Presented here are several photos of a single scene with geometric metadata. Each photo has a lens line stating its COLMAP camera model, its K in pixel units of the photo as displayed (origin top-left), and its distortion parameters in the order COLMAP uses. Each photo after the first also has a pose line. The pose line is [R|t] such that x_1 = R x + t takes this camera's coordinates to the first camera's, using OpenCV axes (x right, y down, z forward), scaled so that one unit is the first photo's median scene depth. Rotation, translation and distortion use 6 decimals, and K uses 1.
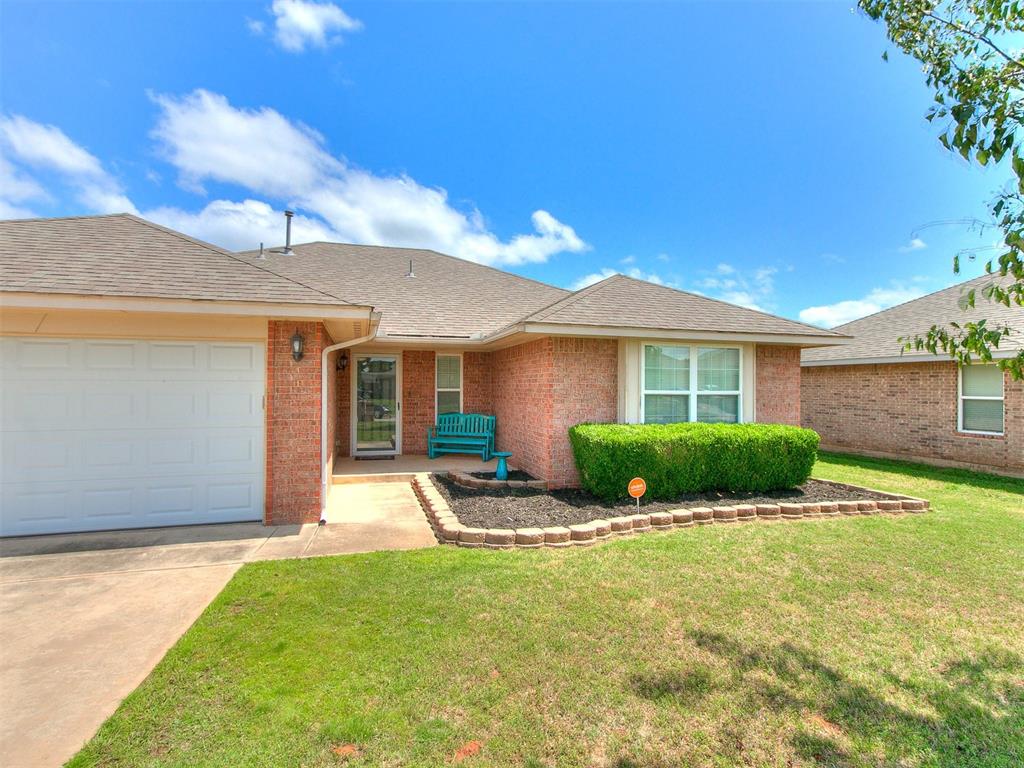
lens RADIAL K [[518.1, 0, 513.8], [0, 518.1, 379.0], [0, 0, 1]] dist [0.002640, -0.000201]
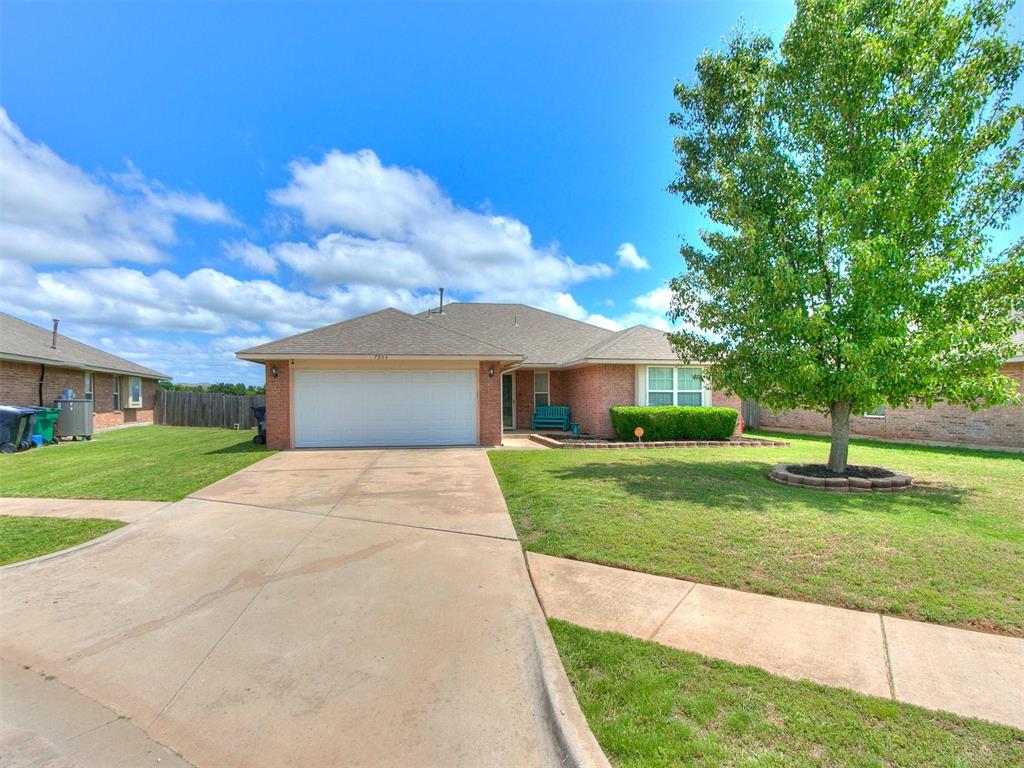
lens RADIAL K [[537.3, 0, 490.4], [0, 537.3, 385.8], [0, 0, 1]] dist [0.001550, 0.000877]
pose [[0.989217, -0.009698, -0.146139, -0.048368], [0.008197, 0.999907, -0.010867, 0.024255], [0.146231, 0.009552, 0.989204, -1.174697]]
